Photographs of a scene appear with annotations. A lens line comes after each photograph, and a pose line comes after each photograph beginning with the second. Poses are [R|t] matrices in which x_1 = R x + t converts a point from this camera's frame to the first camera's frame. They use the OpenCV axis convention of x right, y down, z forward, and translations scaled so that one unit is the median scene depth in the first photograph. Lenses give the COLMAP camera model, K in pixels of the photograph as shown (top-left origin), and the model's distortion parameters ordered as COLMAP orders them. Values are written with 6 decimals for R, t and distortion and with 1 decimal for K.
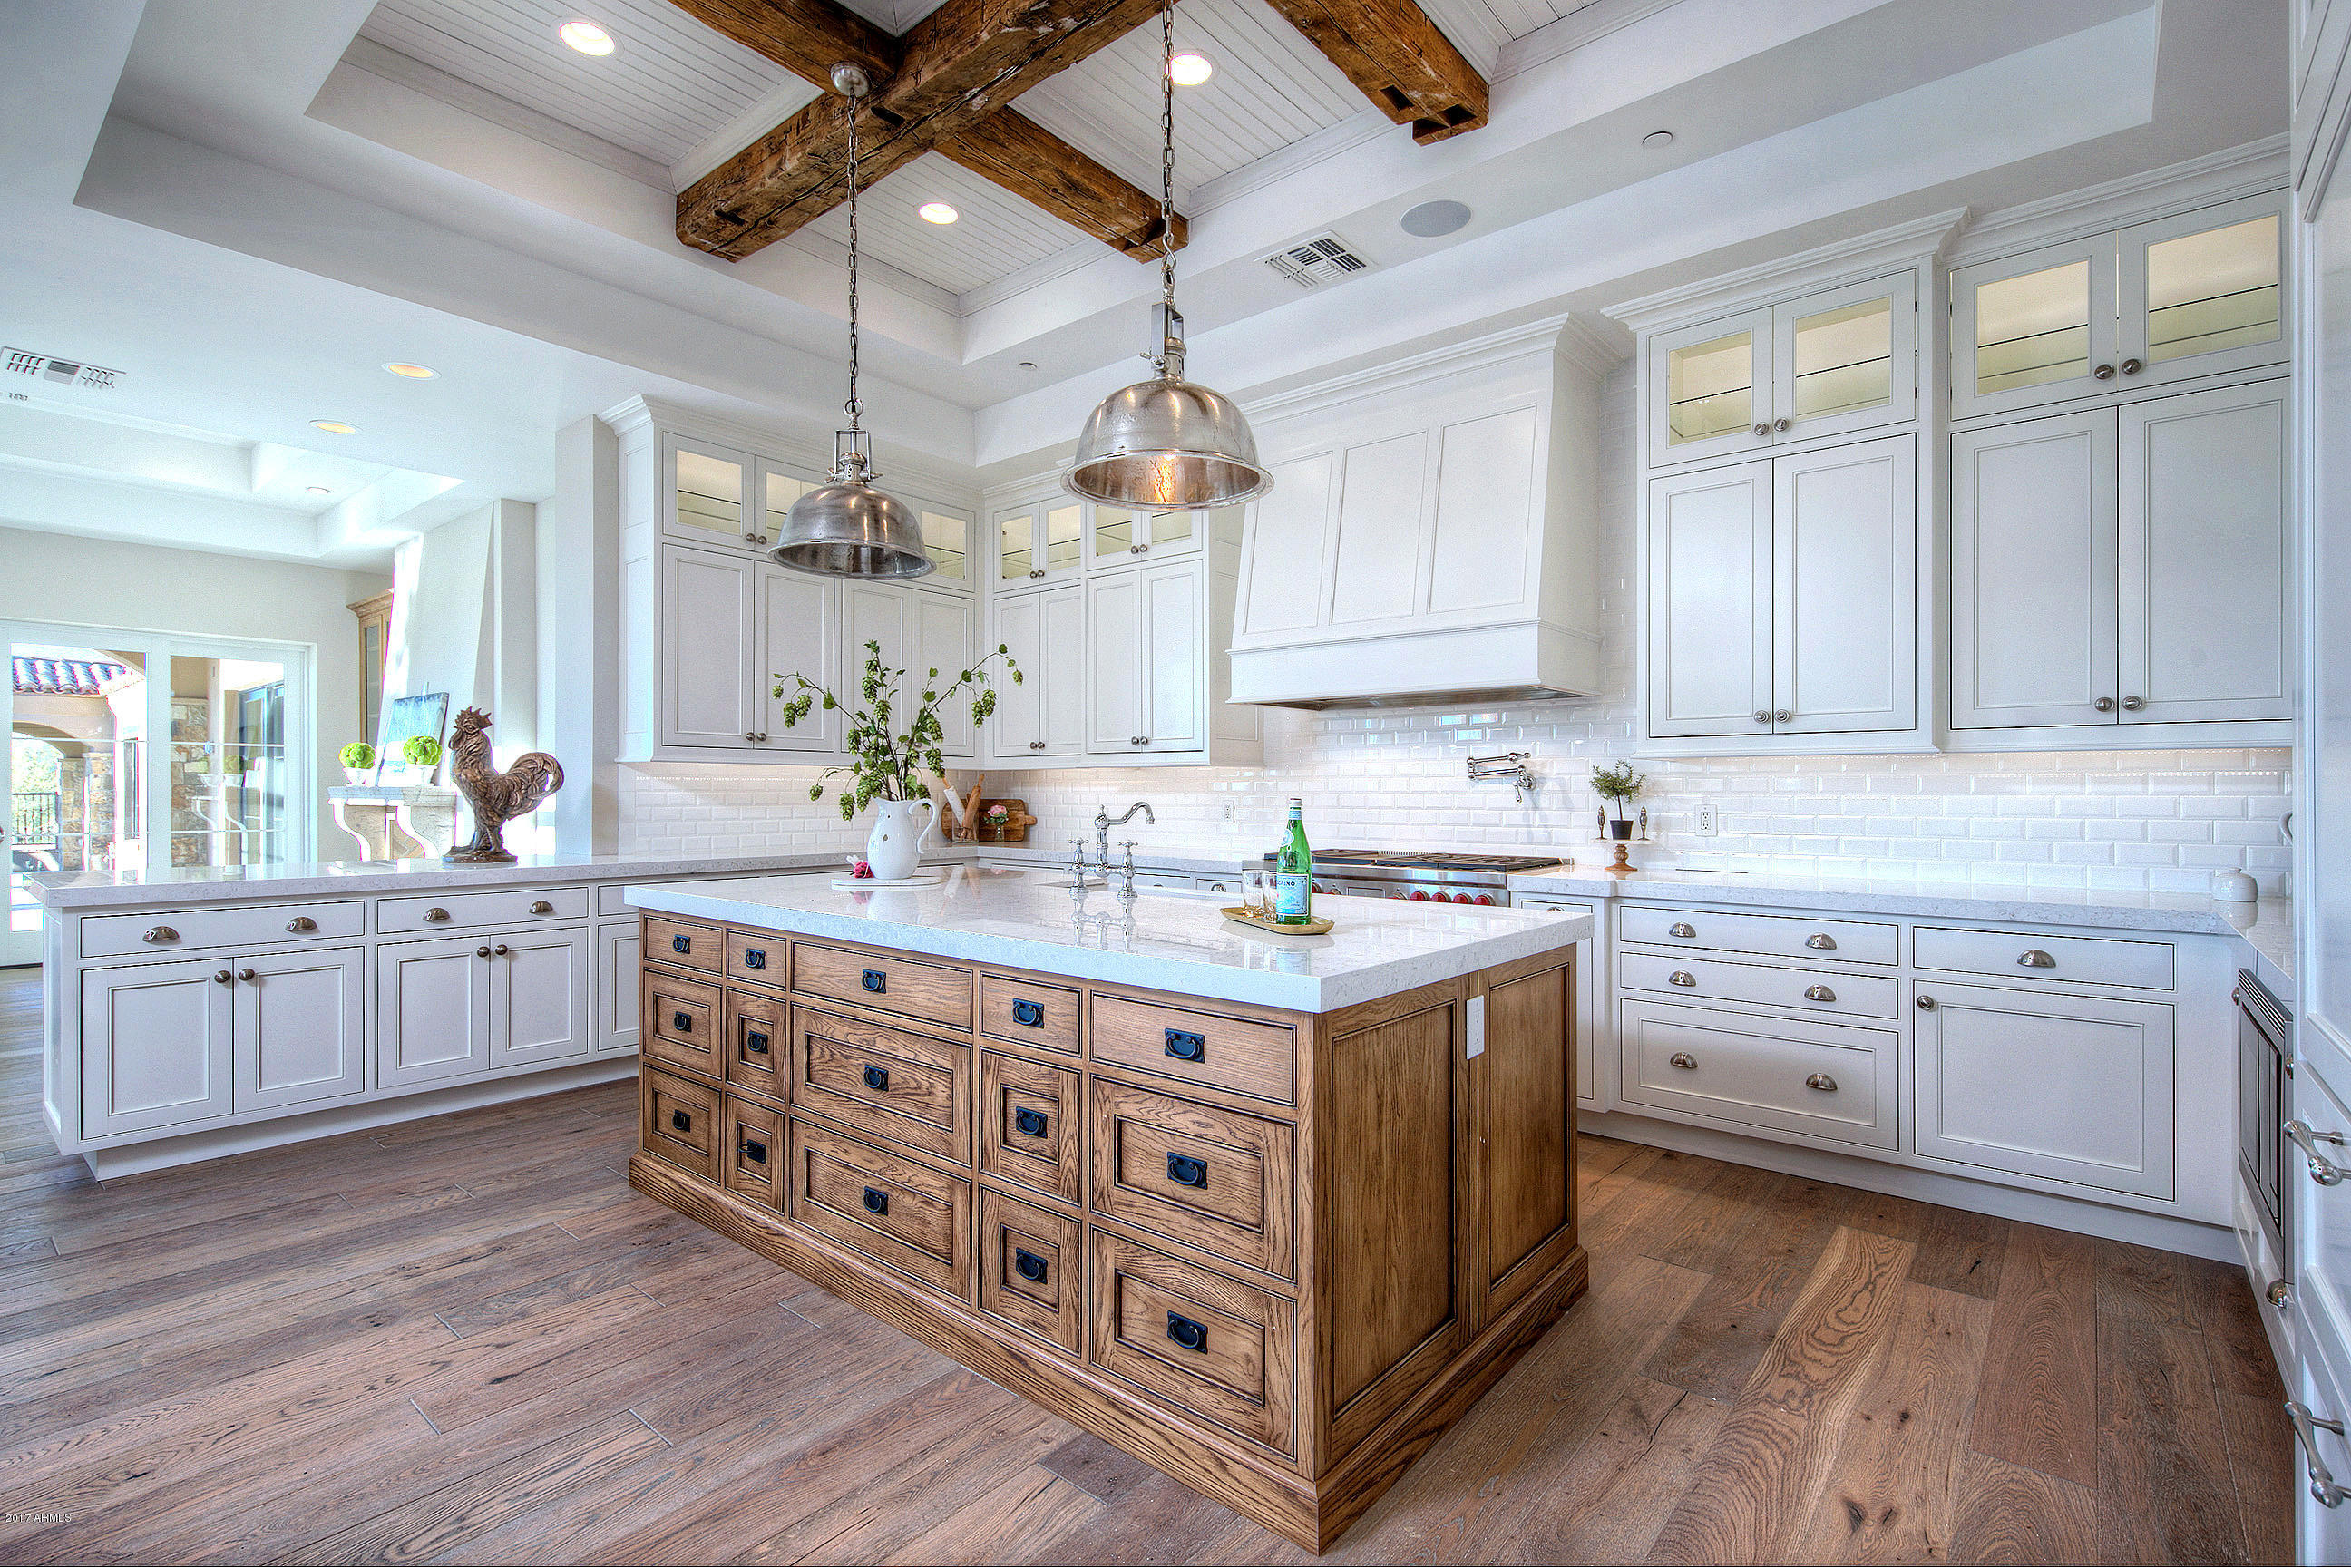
lens RADIAL K [[1087.5, 0, 1173.2], [0, 1087.5, 789.9], [0, 0, 1]] dist [0.008910, -0.000703]
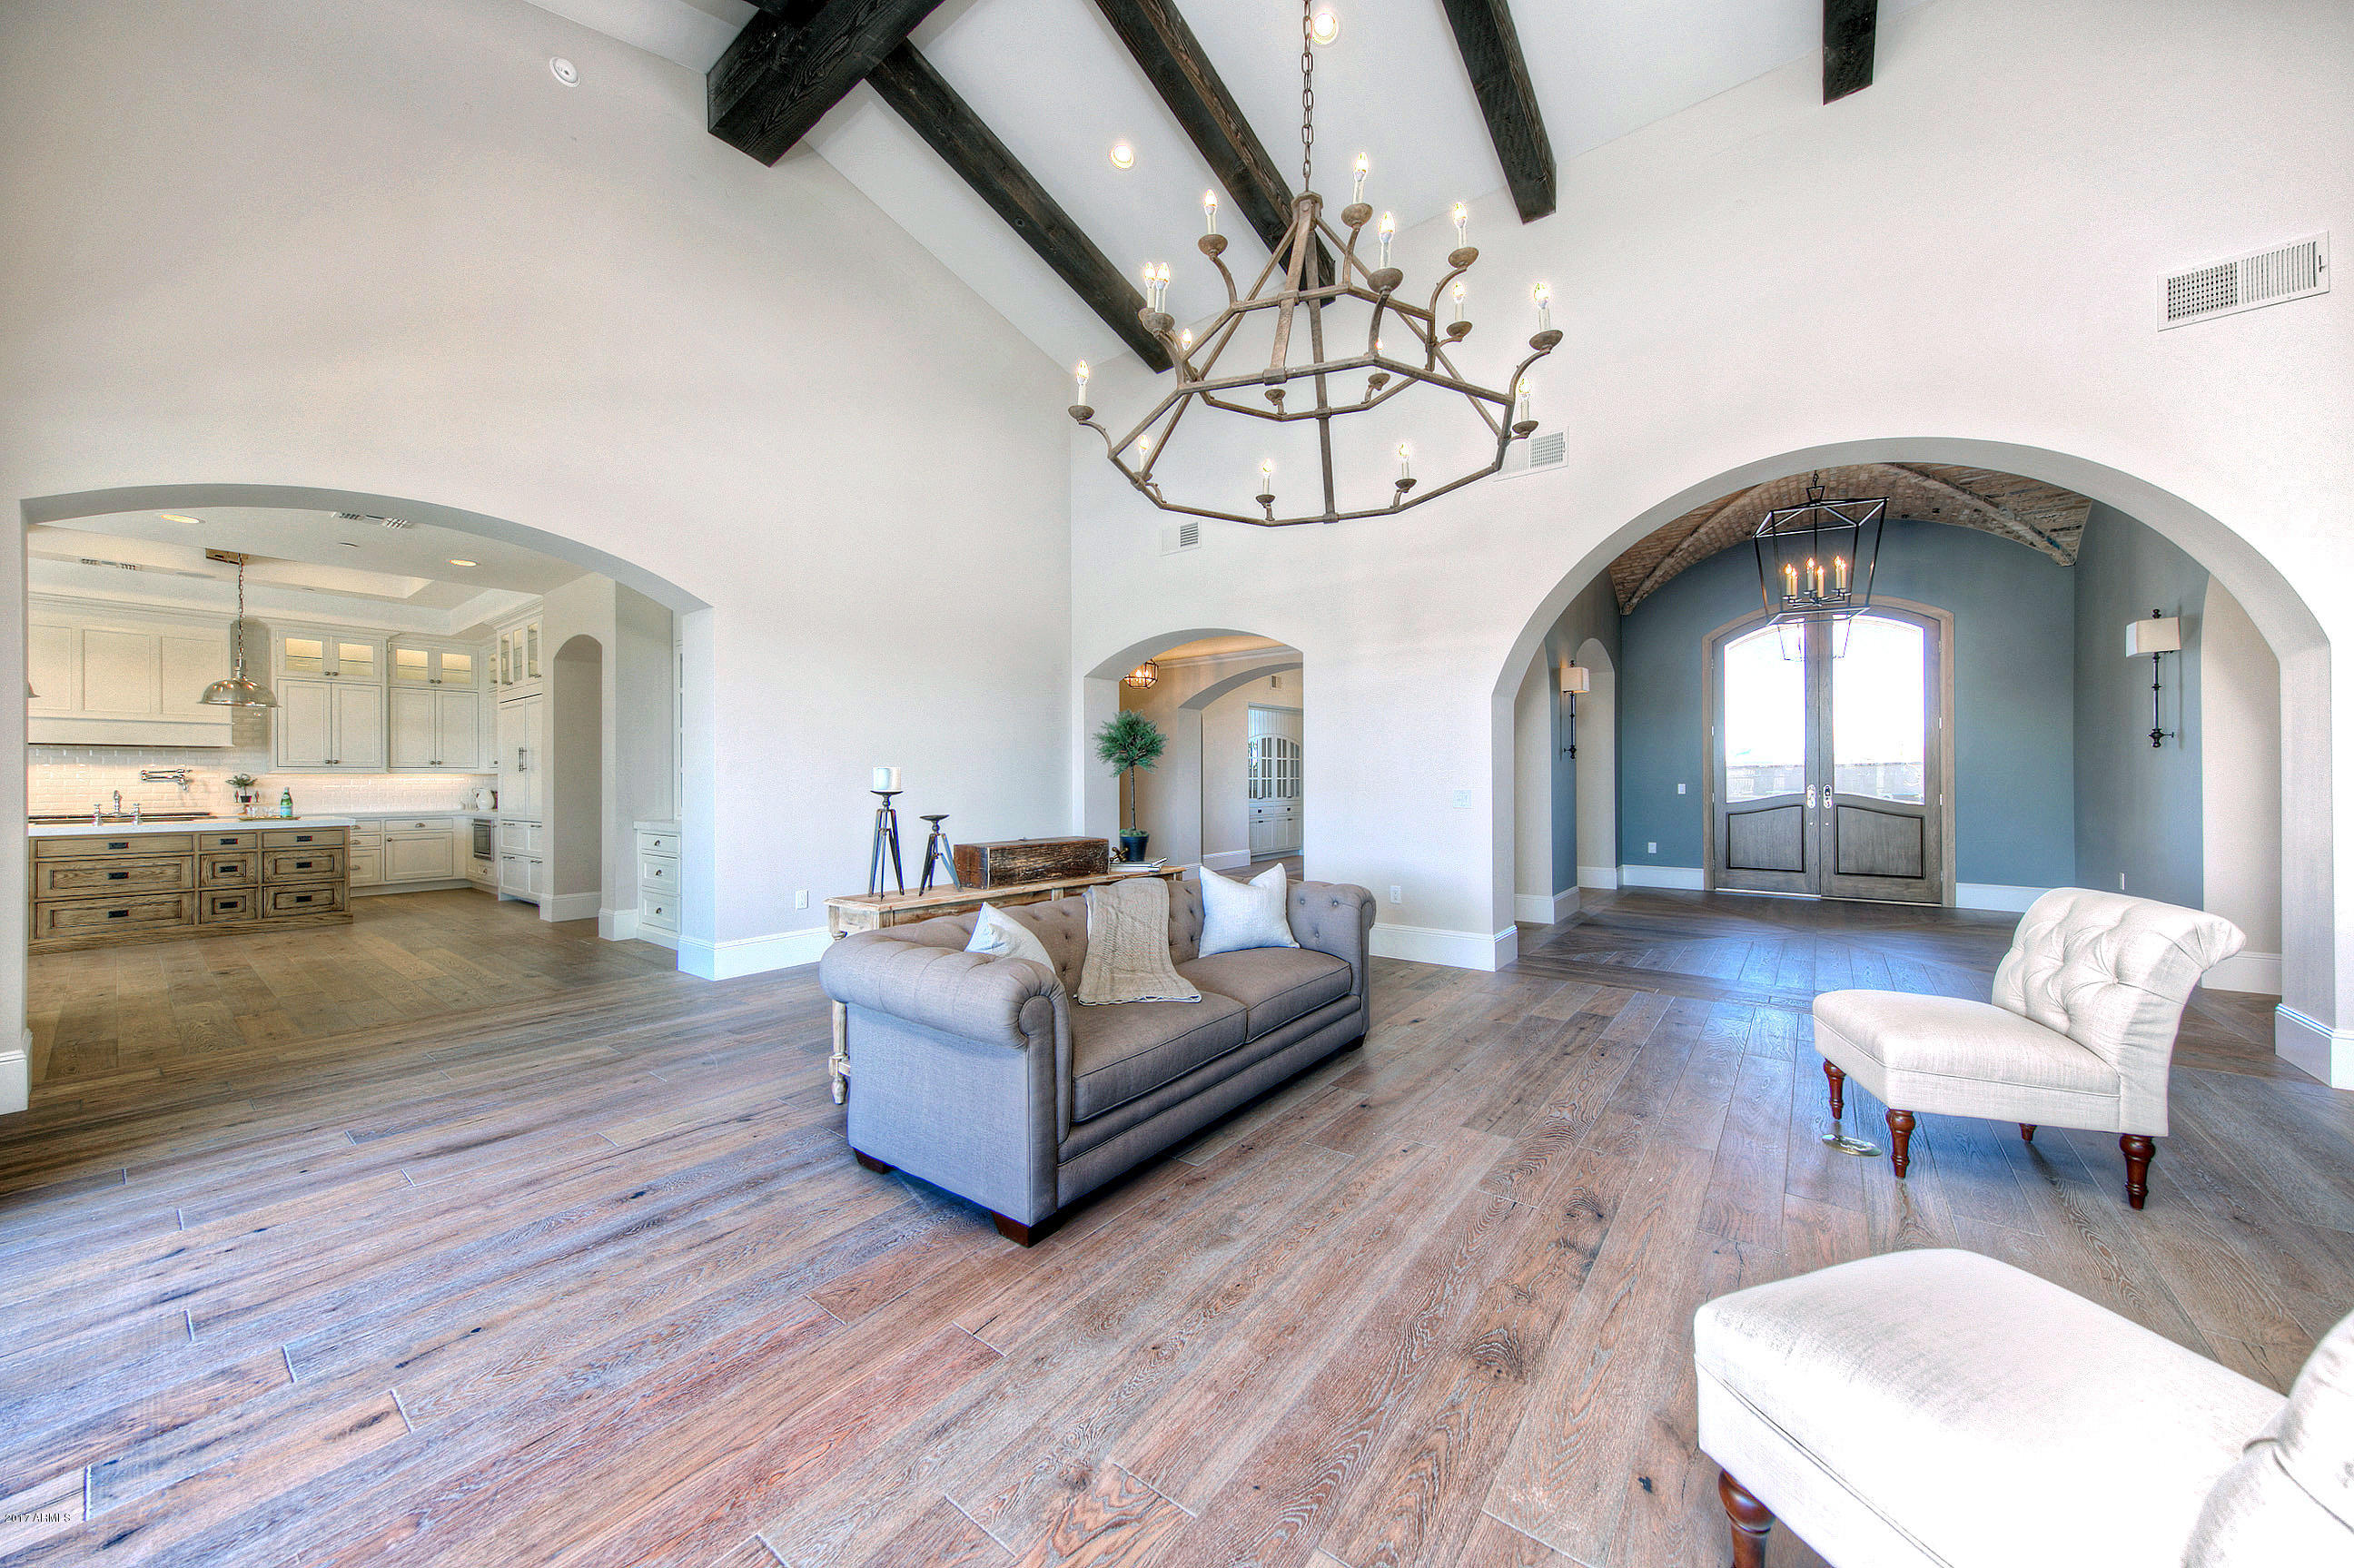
lens RADIAL K [[827.0, 0, 1203.5], [0, 827.0, 773.8], [0, 0, 1]] dist [0.000606, 0.000038]
pose [[-0.051713, 0.004790, 0.998650, -2.452291], [0.003312, 0.999984, -0.004625, -0.012731], [-0.998656, 0.003069, -0.051728, -1.766380]]
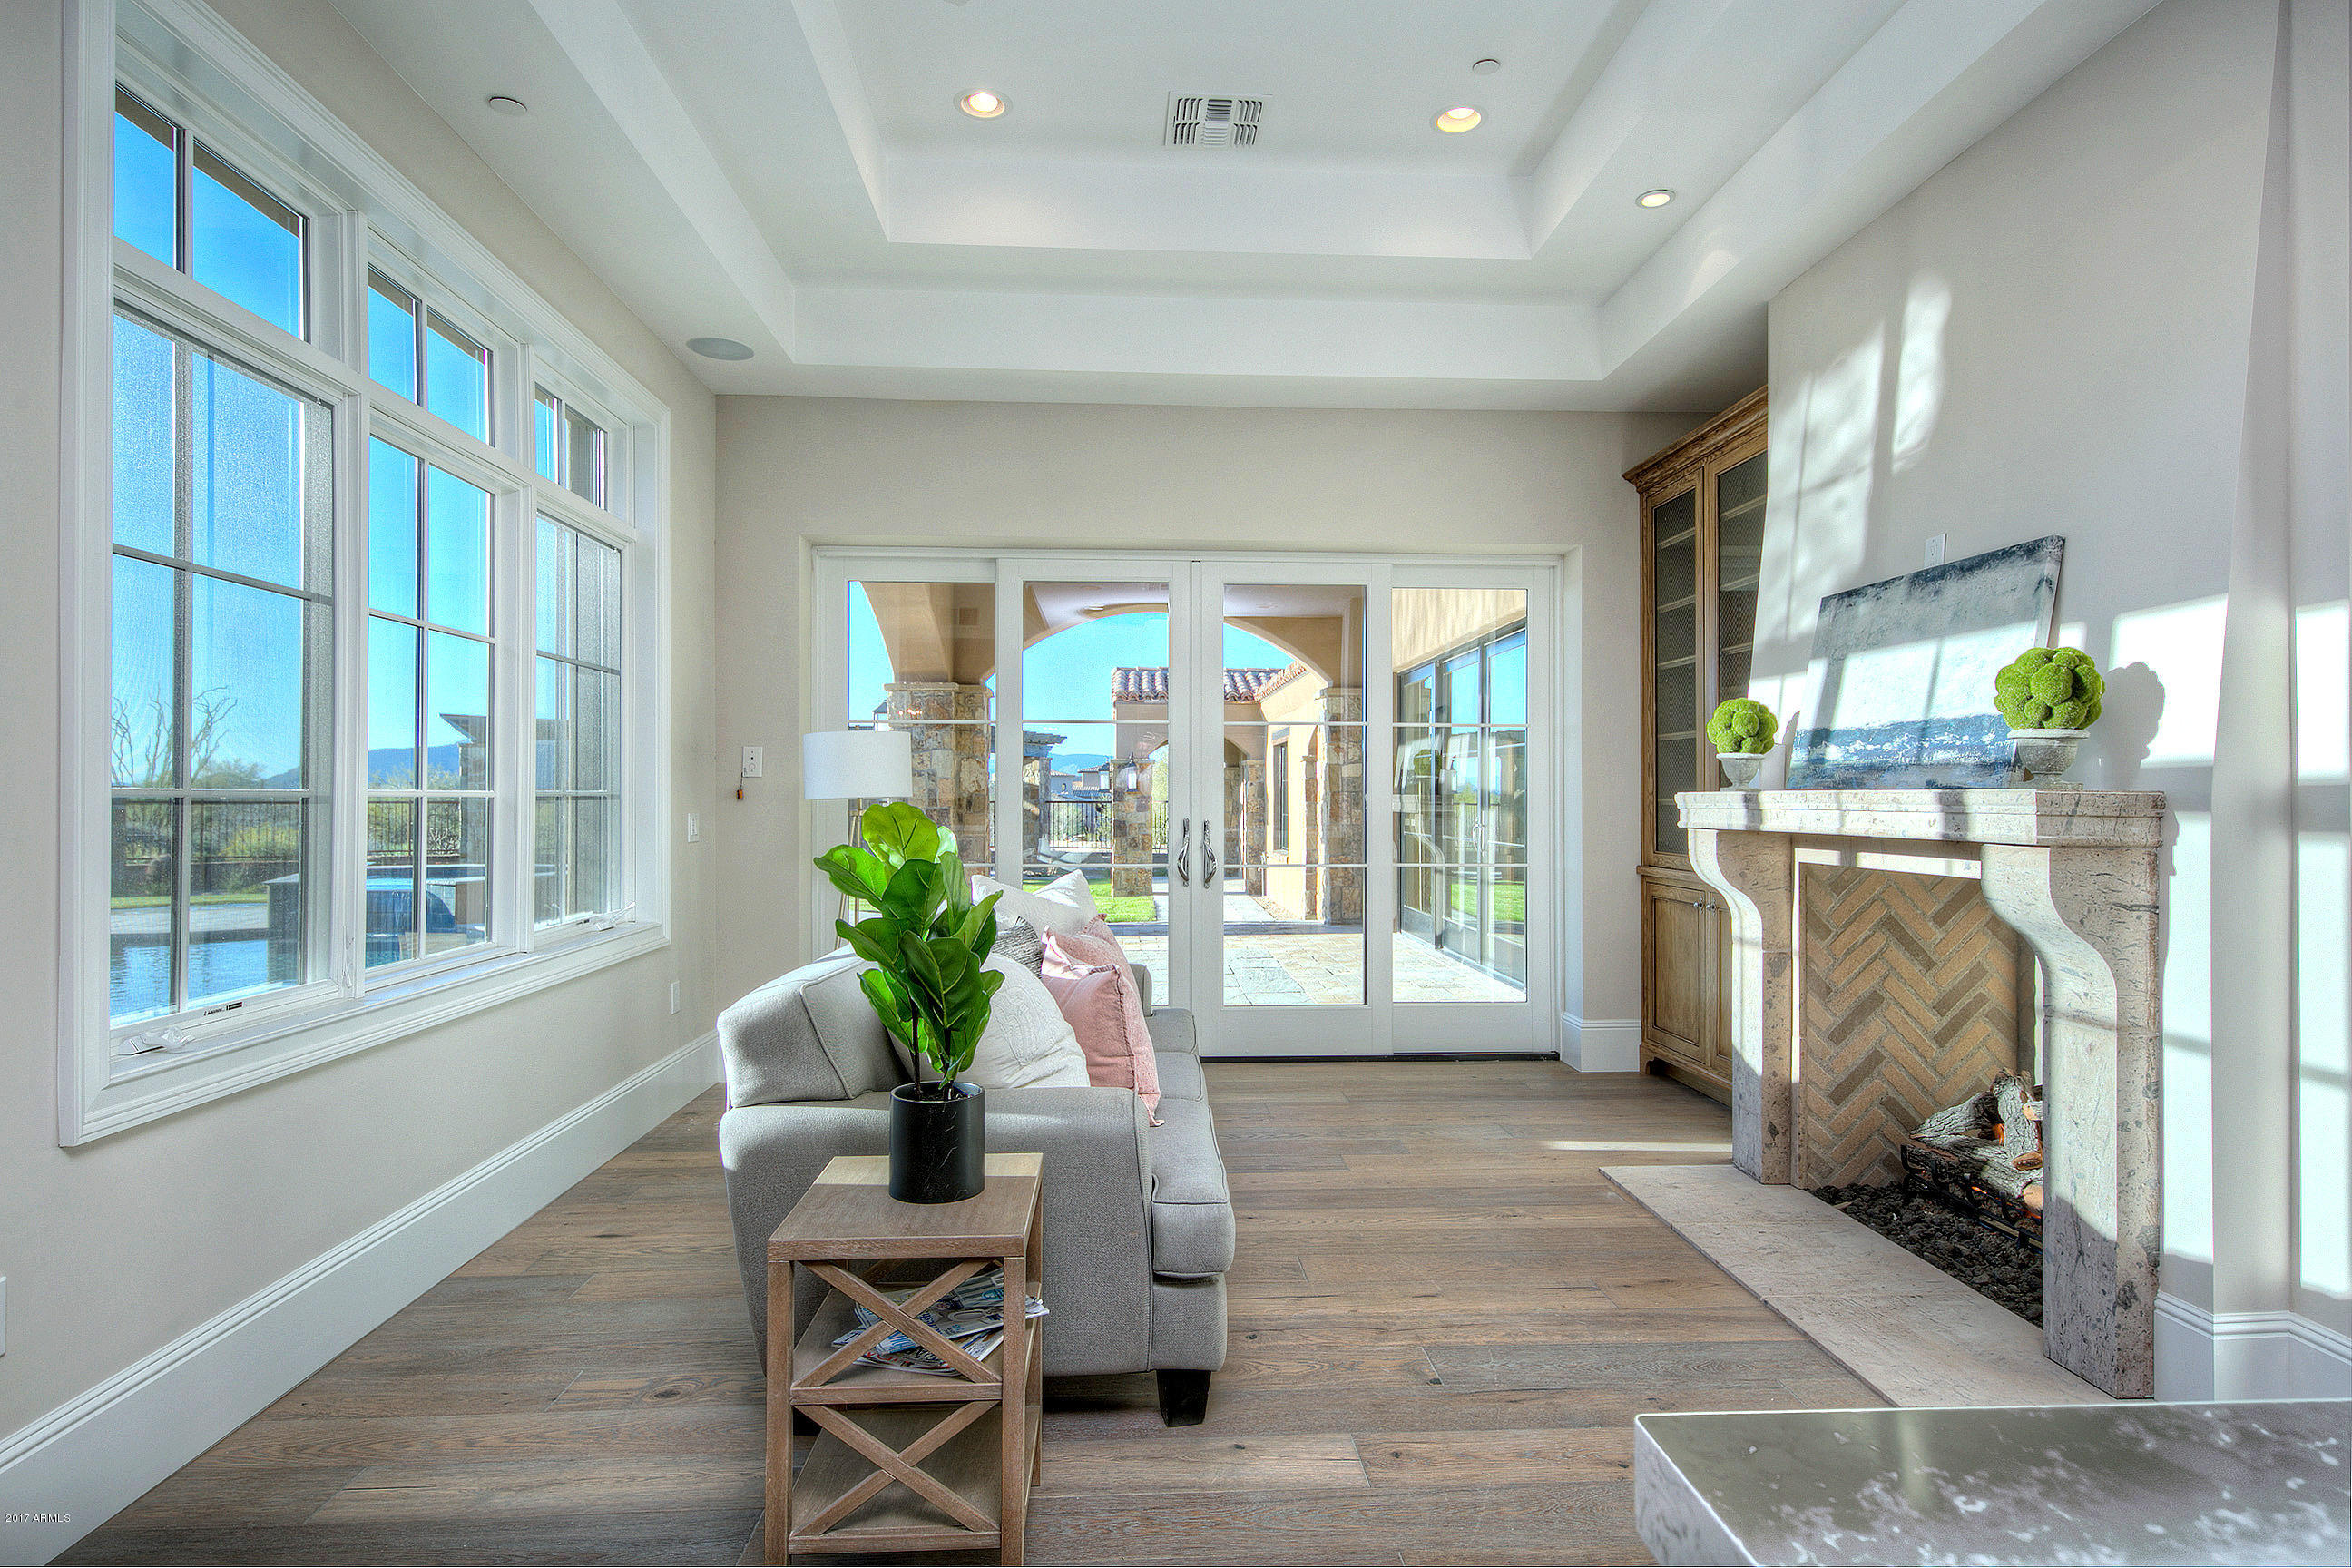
lens RADIAL K [[1258.2, 0, 1176.0], [0, 1258.2, 784.0], [0, 0, 1]] dist [0.000433, -0.000011]
pose [[0.683389, -0.008902, -0.730000, -1.250414], [0.002275, 0.999947, -0.010063, -0.004005], [0.730051, 0.005216, 0.683373, 1.093514]]
